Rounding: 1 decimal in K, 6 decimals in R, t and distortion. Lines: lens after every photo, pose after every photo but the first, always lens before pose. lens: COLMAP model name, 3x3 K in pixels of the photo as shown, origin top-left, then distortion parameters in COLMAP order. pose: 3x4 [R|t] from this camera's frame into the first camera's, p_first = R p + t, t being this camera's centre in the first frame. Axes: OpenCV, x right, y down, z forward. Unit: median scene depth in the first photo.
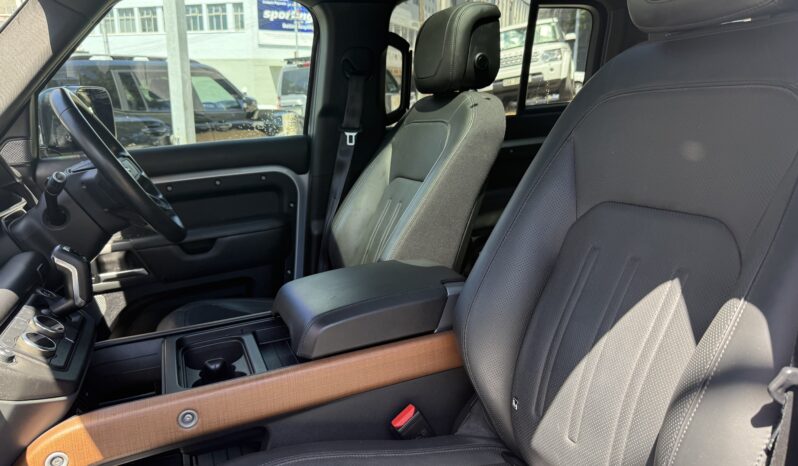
lens RADIAL K [[551.2, 0, 399.0], [0, 551.2, 218.4], [0, 0, 1]] dist [-0.005588, -0.000446]
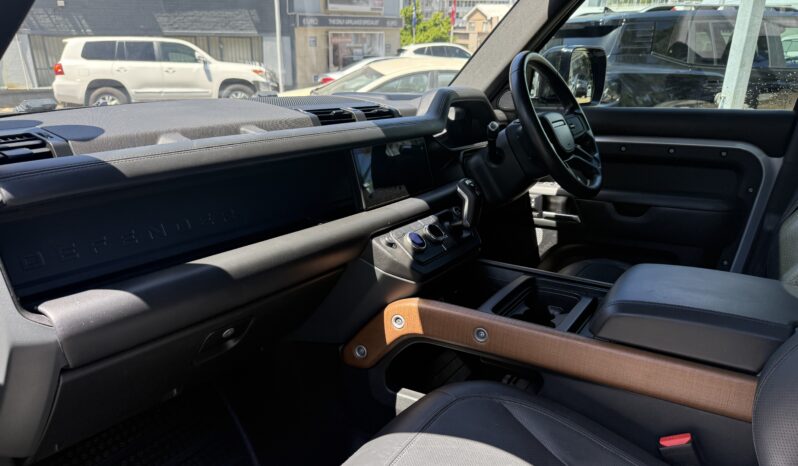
lens RADIAL K [[554.9, 0, 401.1], [0, 554.9, 234.2], [0, 0, 1]] dist [-0.005096, -0.004621]
pose [[0.567472, 0.279688, -0.774435, 0.231336], [-0.186668, 0.959753, 0.209834, -0.046611], [0.801954, 0.025487, 0.596842, 0.053200]]
